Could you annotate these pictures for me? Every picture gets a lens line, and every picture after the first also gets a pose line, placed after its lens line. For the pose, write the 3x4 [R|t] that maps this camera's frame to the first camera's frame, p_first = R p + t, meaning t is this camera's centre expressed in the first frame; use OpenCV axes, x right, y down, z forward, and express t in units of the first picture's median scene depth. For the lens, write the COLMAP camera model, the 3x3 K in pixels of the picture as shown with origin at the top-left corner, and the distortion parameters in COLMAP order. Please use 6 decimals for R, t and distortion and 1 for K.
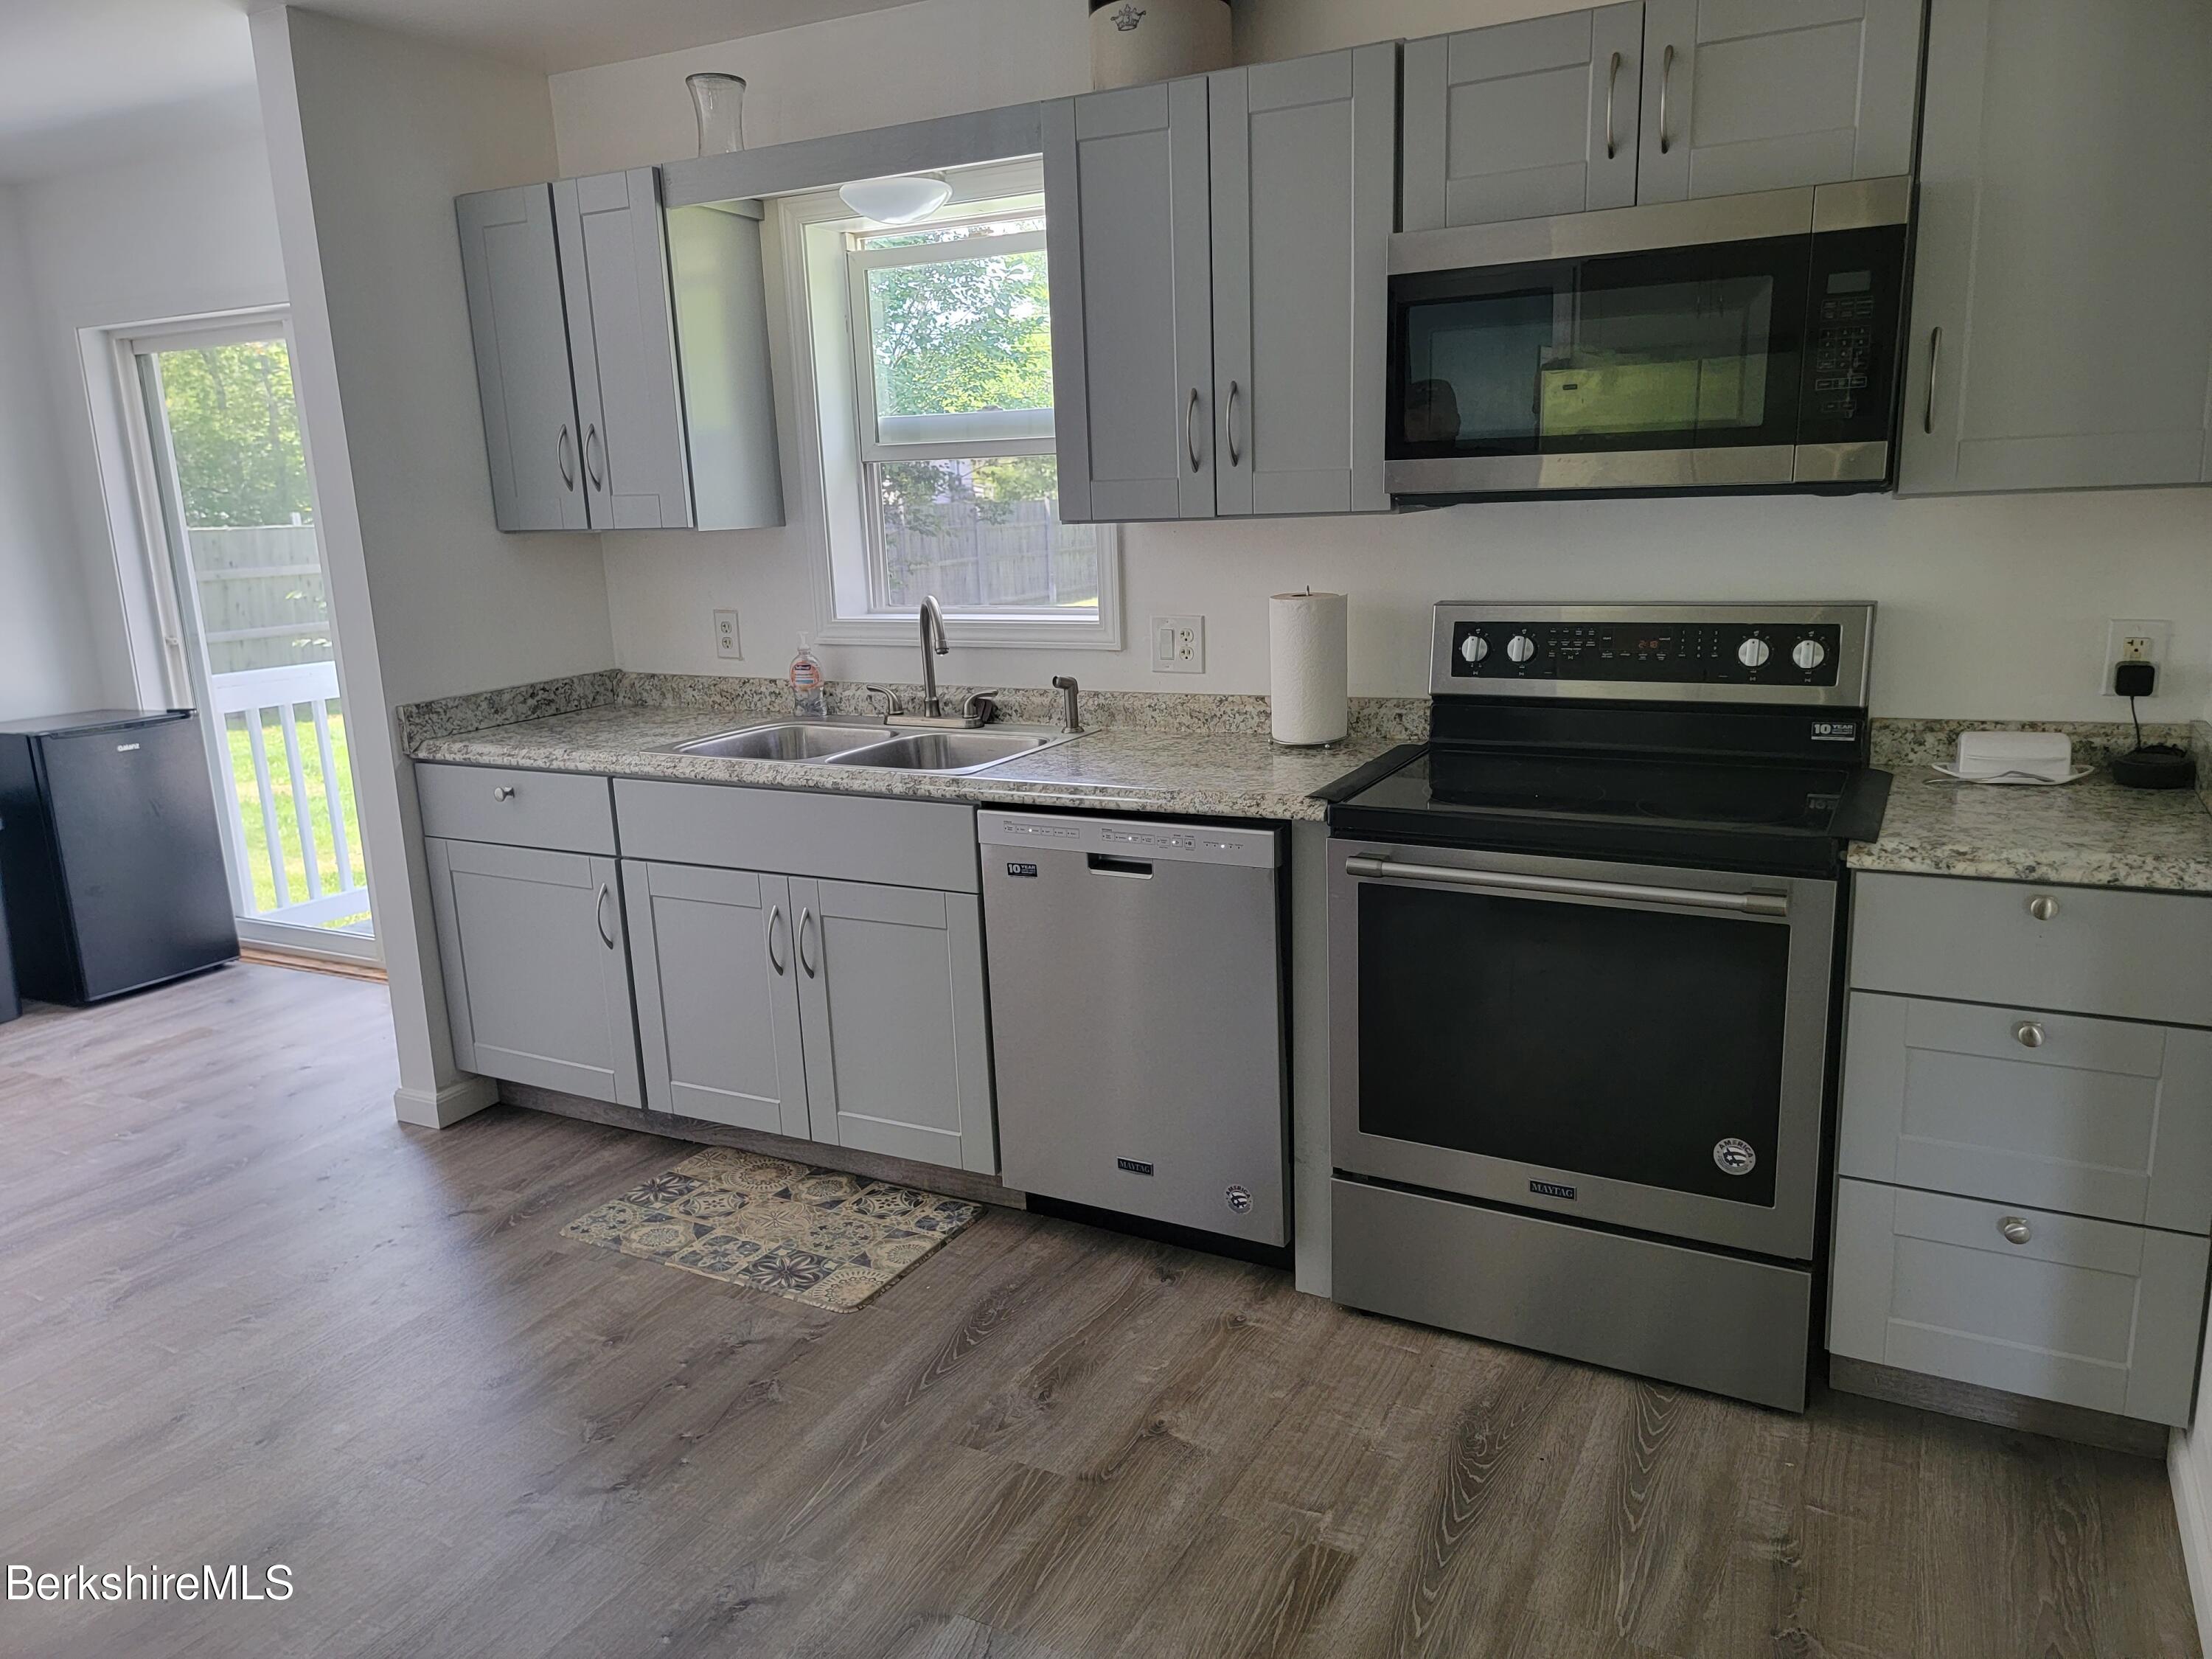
lens RADIAL K [[1544.1, 0, 1106.0], [0, 1544.1, 829.5], [0, 0, 1]] dist [0.072253, -0.069057]
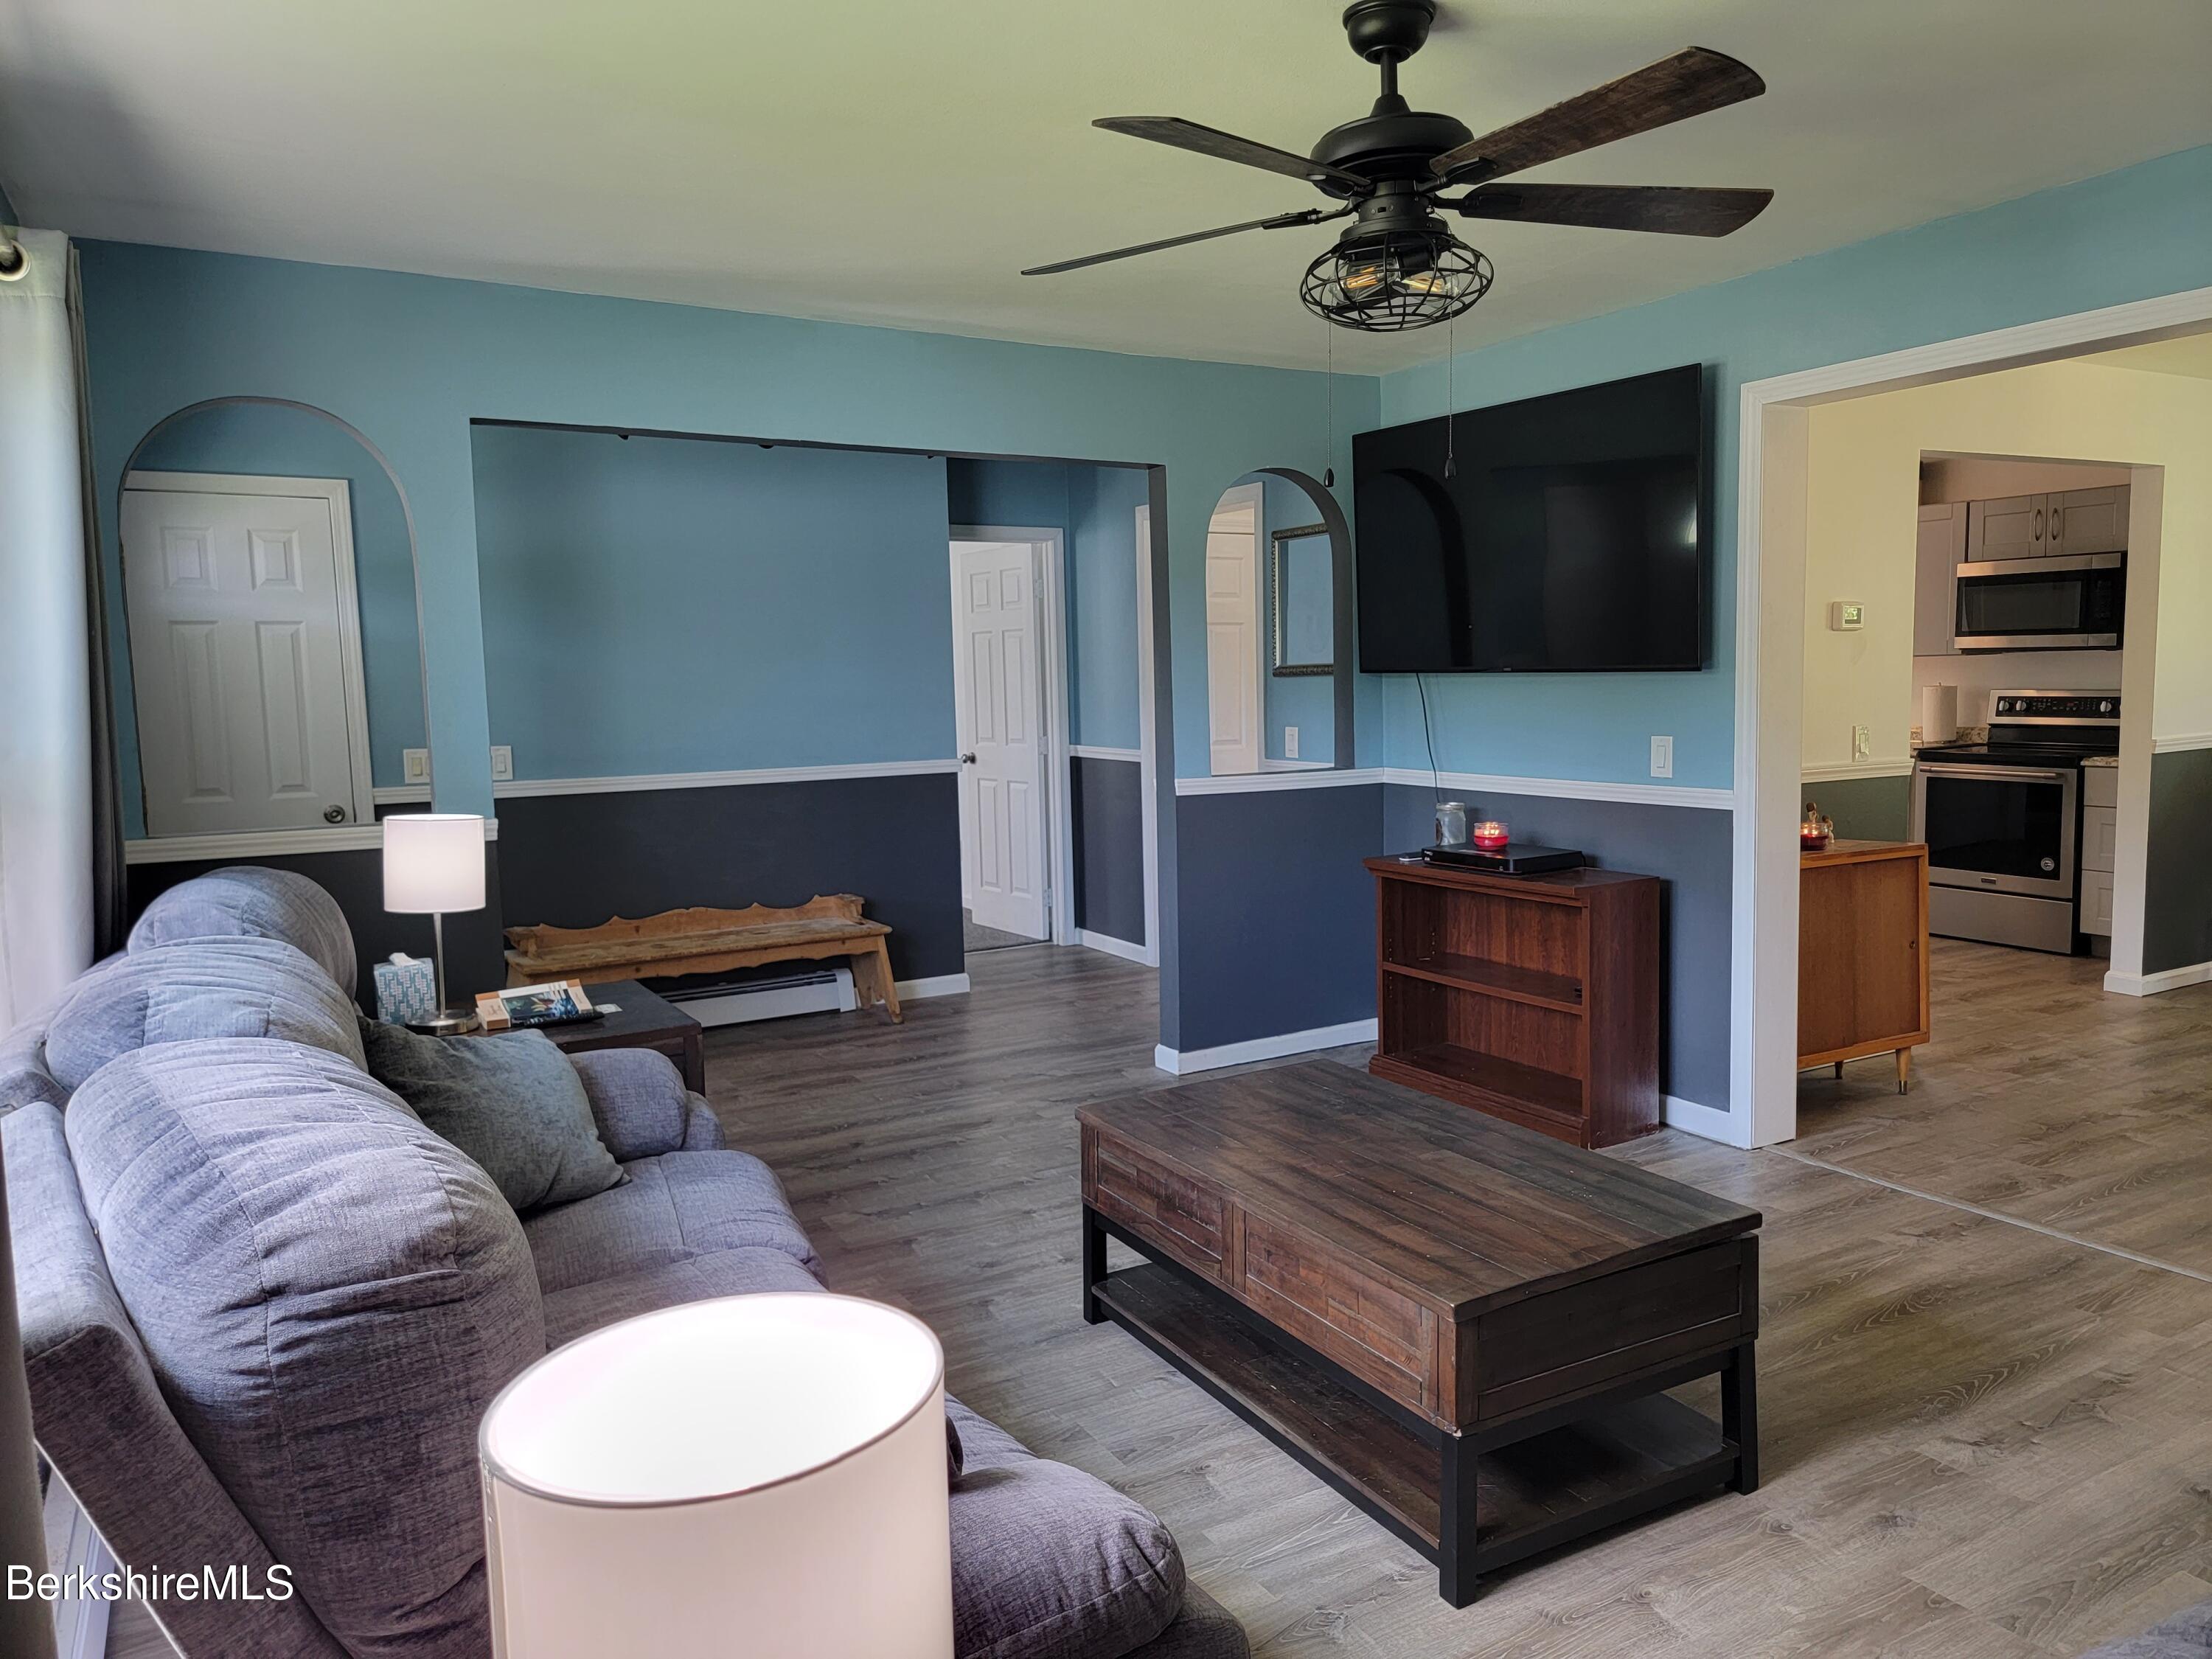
lens RADIAL K [[1536.2, 0, 1124.8], [0, 1536.2, 816.4], [0, 0, 1]] dist [0.084015, -0.070893]
pose [[0.846789, 0.067468, -0.527633, 0.441127], [-0.124203, 0.989583, -0.072795, 0.509978], [0.517225, 0.127176, 0.846348, -2.281215]]
